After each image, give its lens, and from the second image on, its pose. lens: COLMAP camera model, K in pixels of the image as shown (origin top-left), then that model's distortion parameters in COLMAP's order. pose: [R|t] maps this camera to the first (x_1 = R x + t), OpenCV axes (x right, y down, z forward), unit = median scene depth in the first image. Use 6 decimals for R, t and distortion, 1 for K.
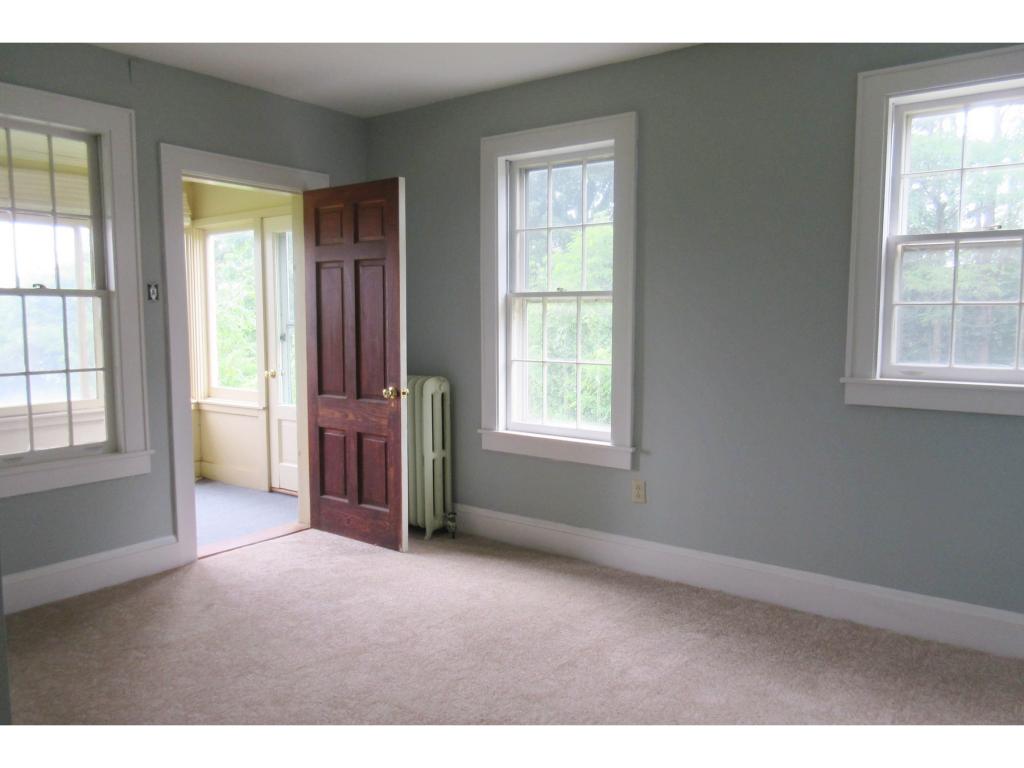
lens RADIAL K [[762.6, 0, 512.0], [0, 762.6, 384.0], [0, 0, 1]] dist [0.002039, -0.001229]
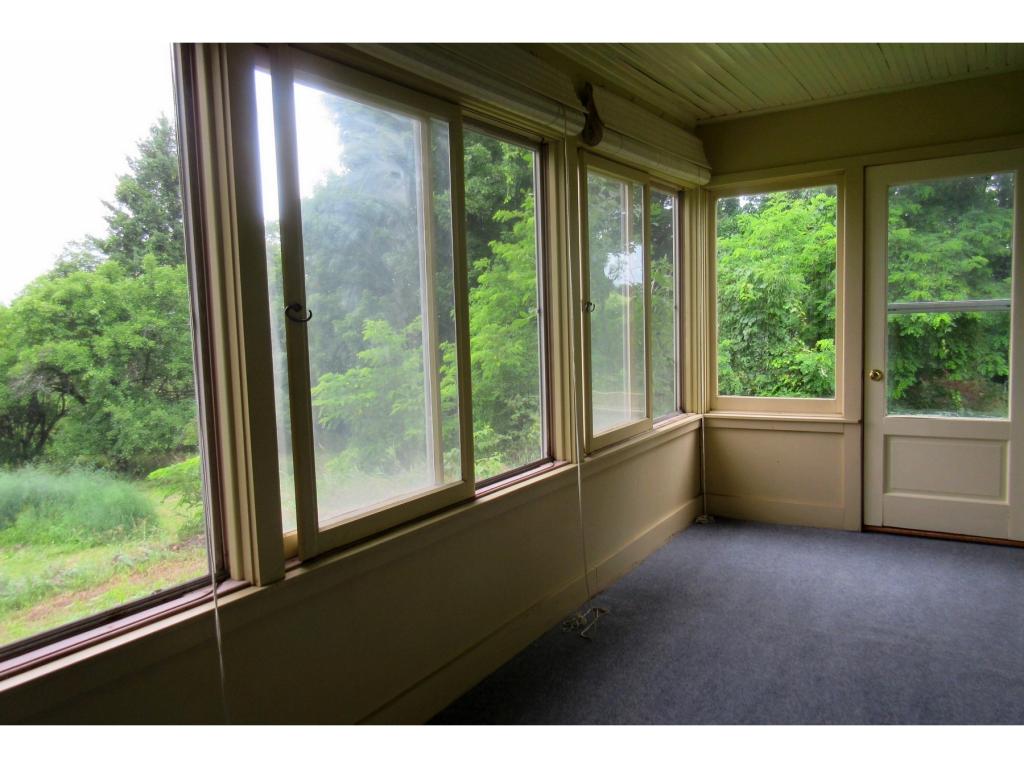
lens RADIAL K [[762.6, 0, 512.0], [0, 762.6, 384.0], [0, 0, 1]] dist [0.002039, -0.001229]
pose [[0.995787, -0.044426, 0.080212, -0.717585], [0.044454, 0.999010, 0.001436, -0.021274], [-0.080196, 0.002136, 0.996777, 0.275826]]
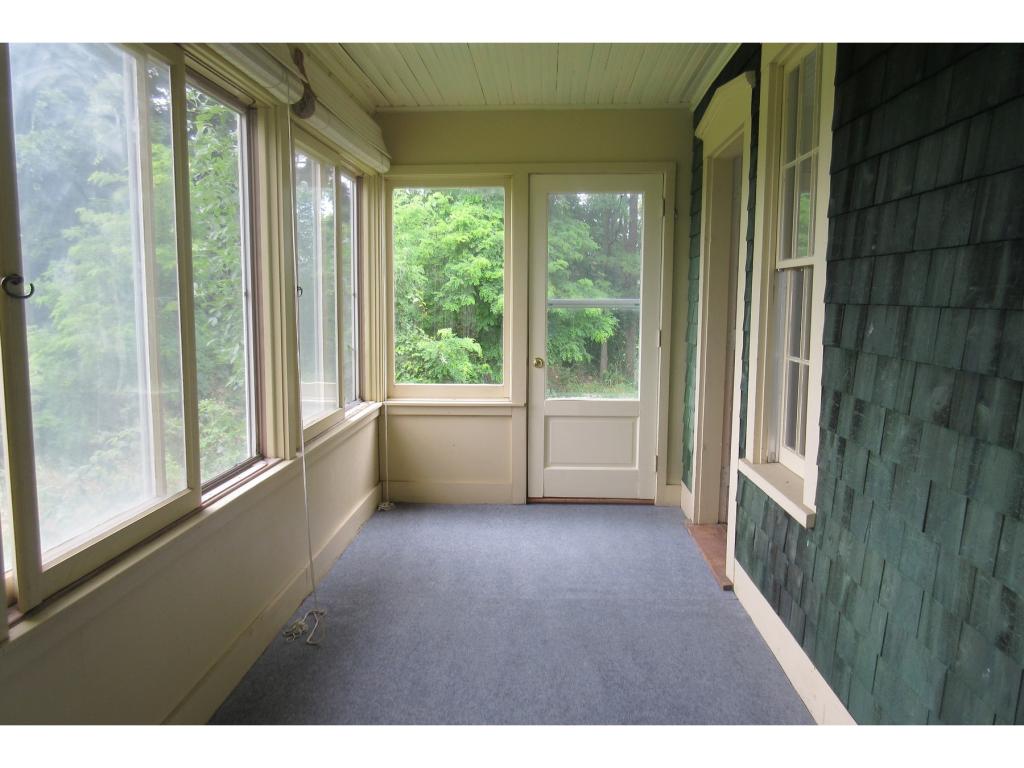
lens RADIAL K [[762.6, 0, 512.0], [0, 762.6, 384.0], [0, 0, 1]] dist [0.002039, -0.001229]
pose [[0.828569, -0.063355, 0.556290, -0.790004], [0.047291, 0.997946, 0.043217, -0.027132], [-0.557886, -0.009500, 0.829864, 0.315477]]
